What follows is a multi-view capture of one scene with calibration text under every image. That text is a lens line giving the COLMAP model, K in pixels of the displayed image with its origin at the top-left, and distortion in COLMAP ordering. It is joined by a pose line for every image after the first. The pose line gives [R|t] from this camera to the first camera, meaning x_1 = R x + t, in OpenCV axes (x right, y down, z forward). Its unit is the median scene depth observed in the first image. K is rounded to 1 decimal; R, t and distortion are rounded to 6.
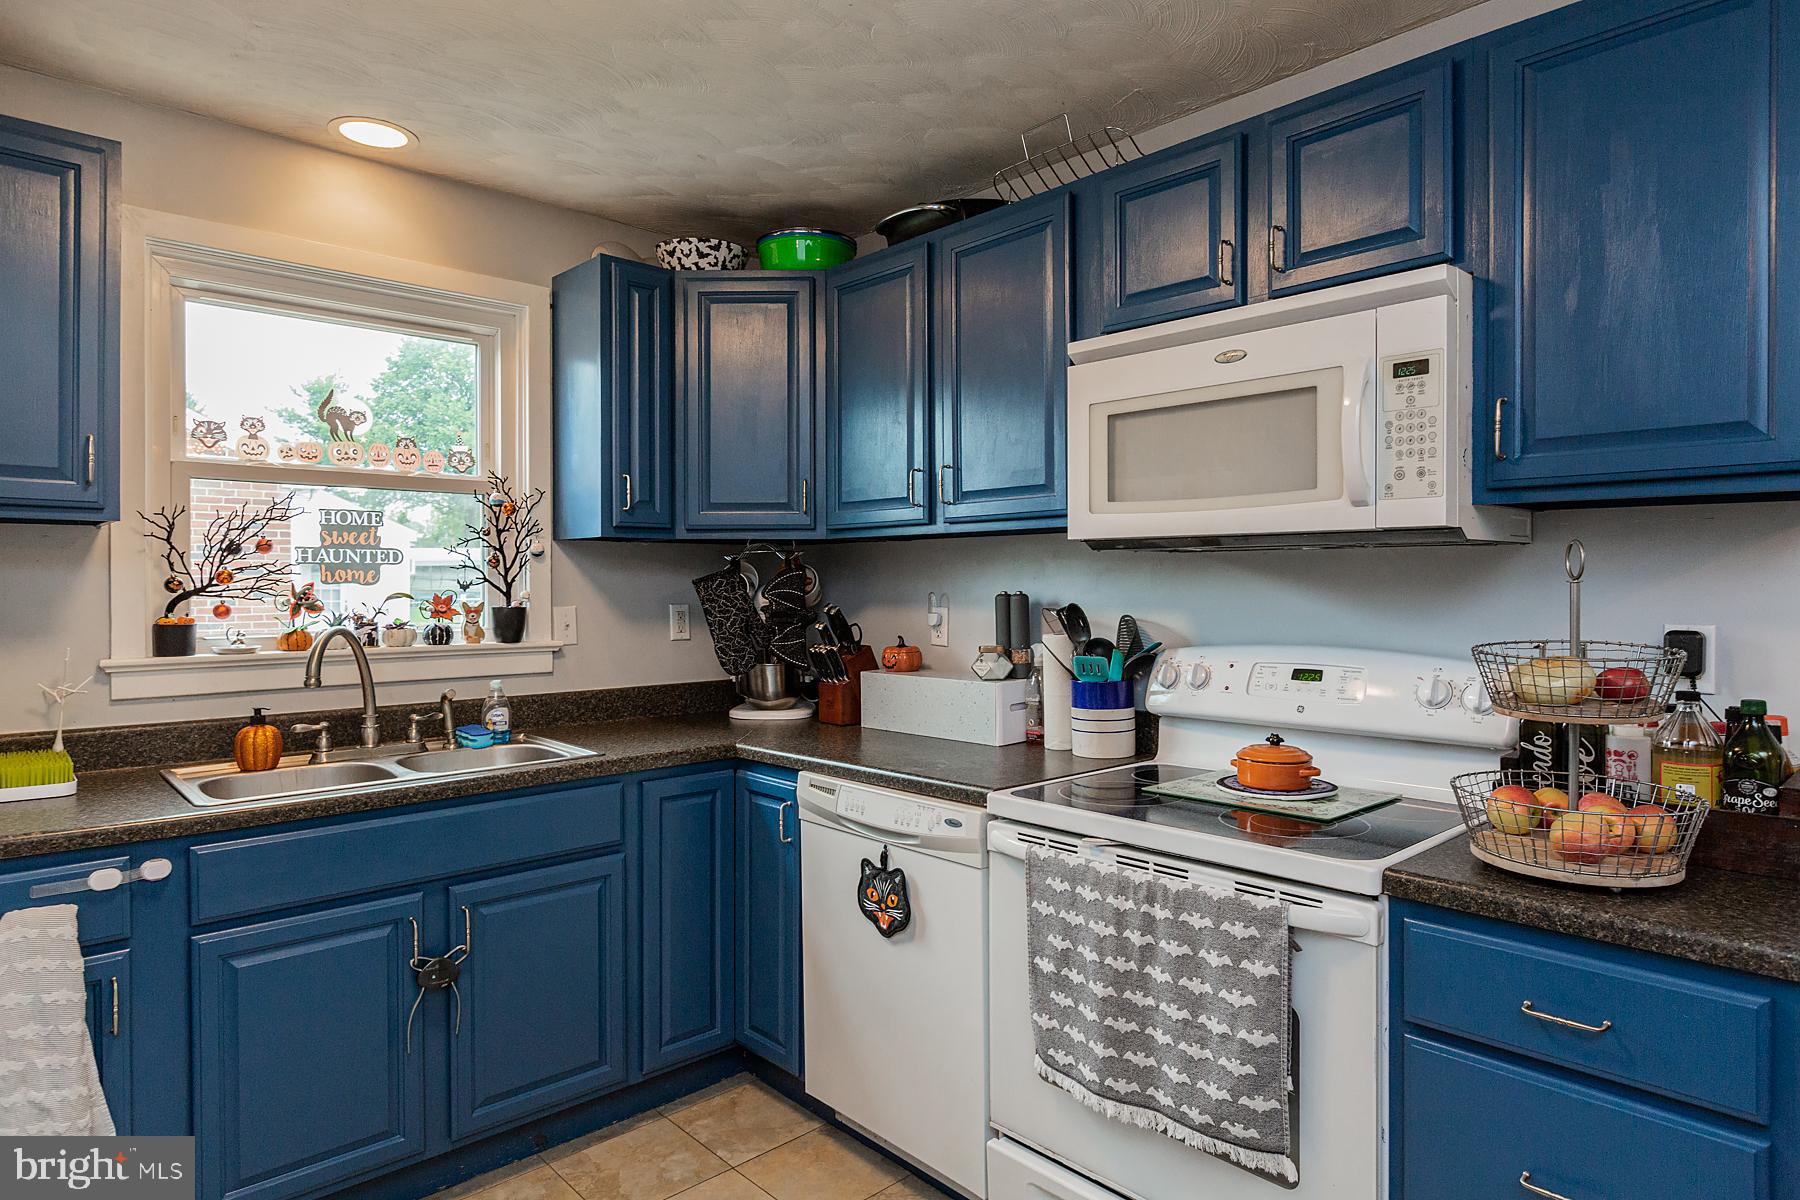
lens RADIAL K [[1042.2, 0, 912.0], [0, 1042.2, 587.3], [0, 0, 1]] dist [0.000548, -0.006030]
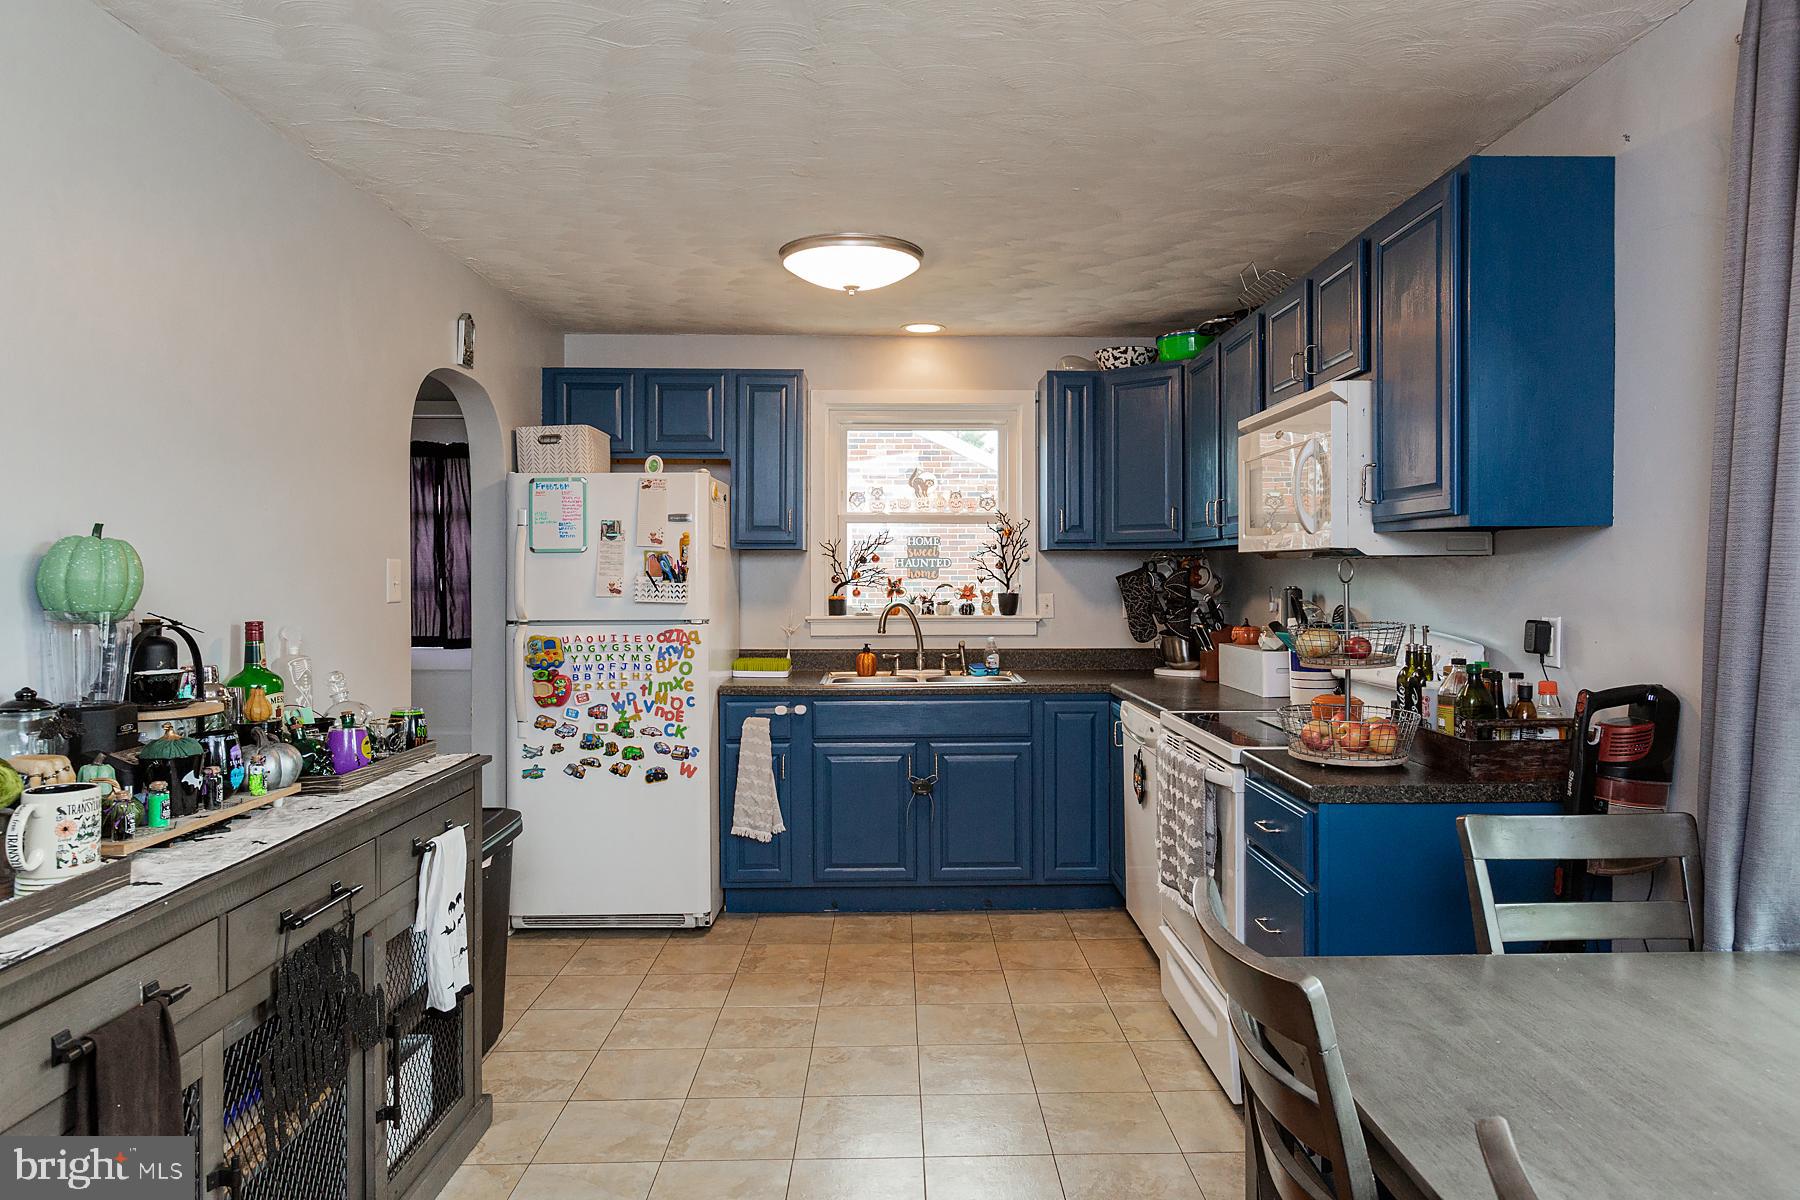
lens RADIAL K [[1108.0, 0, 920.1], [0, 1108.0, 573.6], [0, 0, 1]] dist [0.000595, 0.000798]
pose [[0.747492, 0.002137, -0.664268, 0.779216], [-0.003585, 0.999993, -0.000818, -0.011324], [0.664261, 0.002993, 0.747494, -0.446349]]
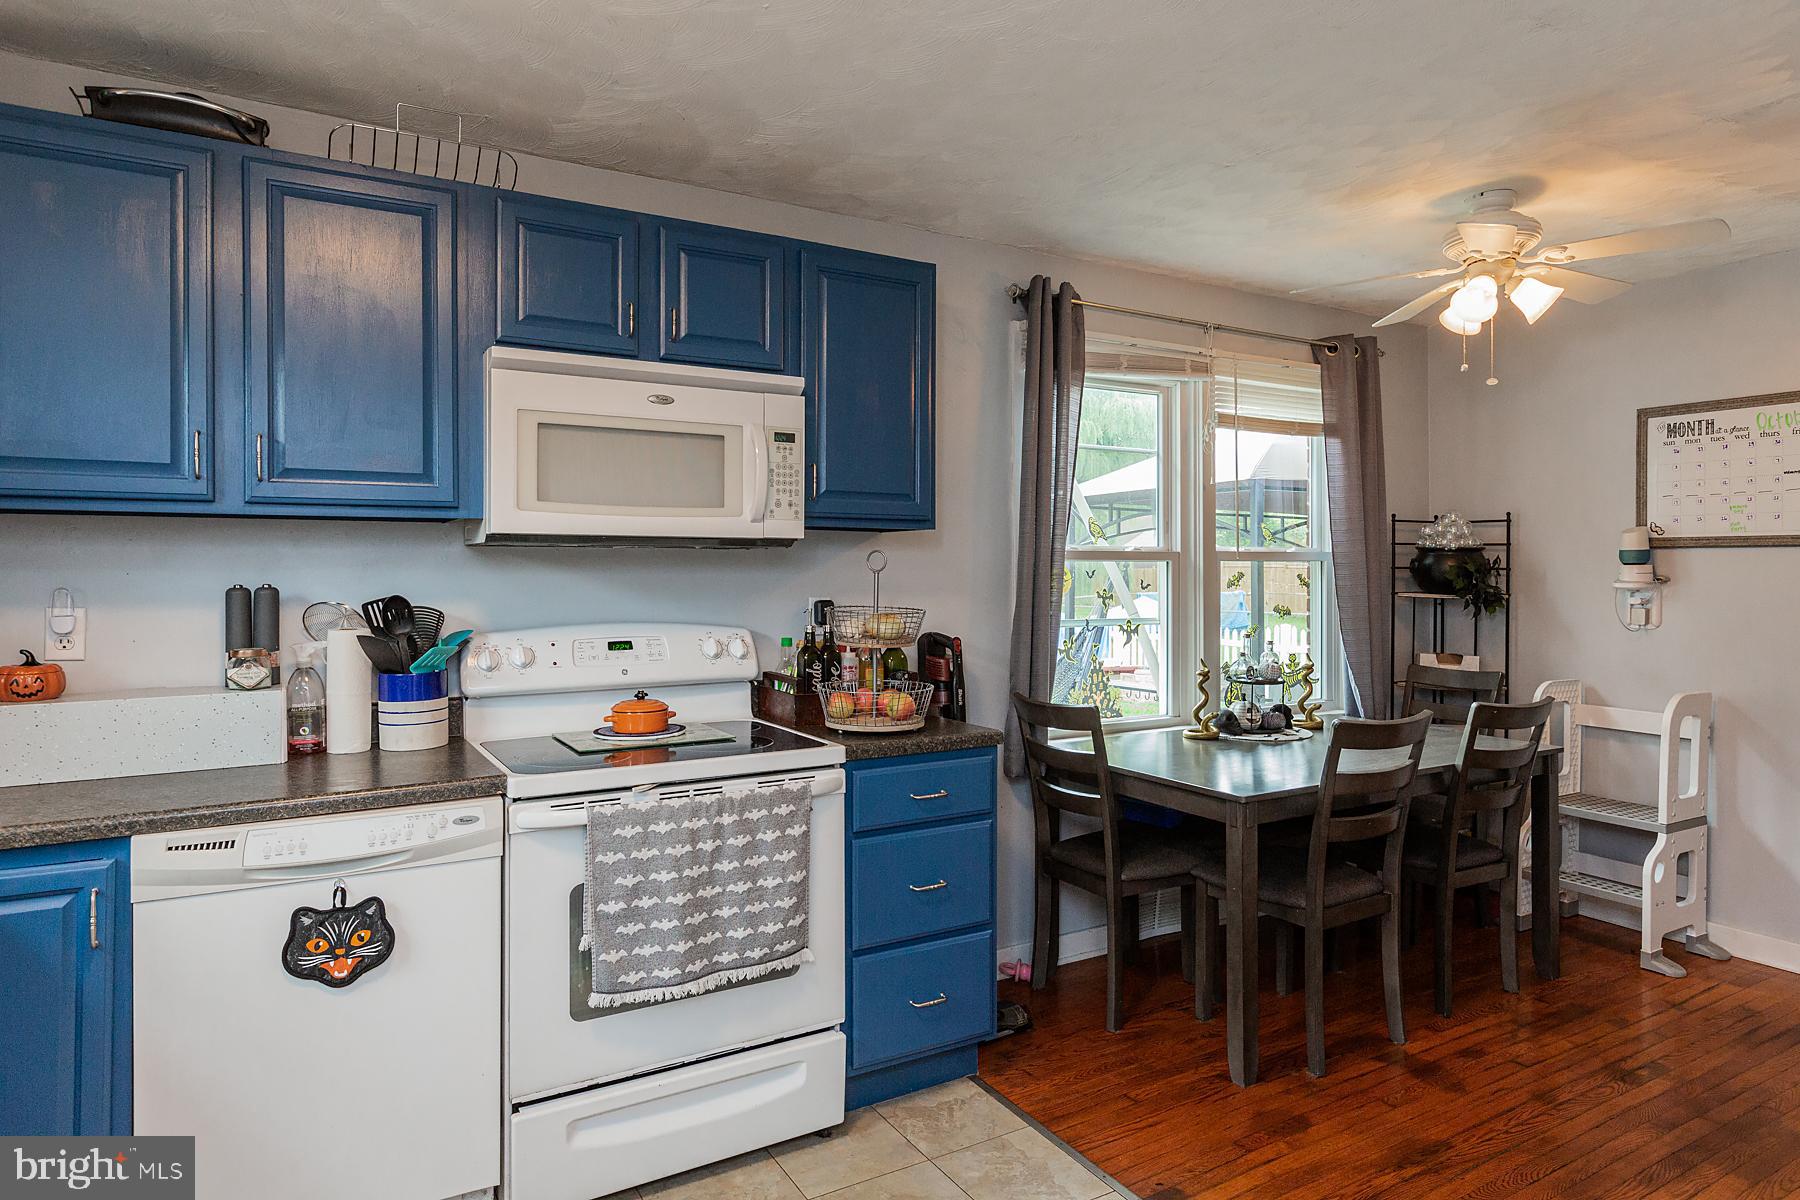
lens RADIAL K [[1053.7, 0, 904.2], [0, 1053.7, 571.1], [0, 0, 1]] dist [0.002430, -0.004223]
pose [[0.220342, 0.002734, 0.975419, -0.711105], [0.006244, 0.999972, -0.004214, -0.000205], [-0.975403, 0.007019, 0.220319, 0.326478]]
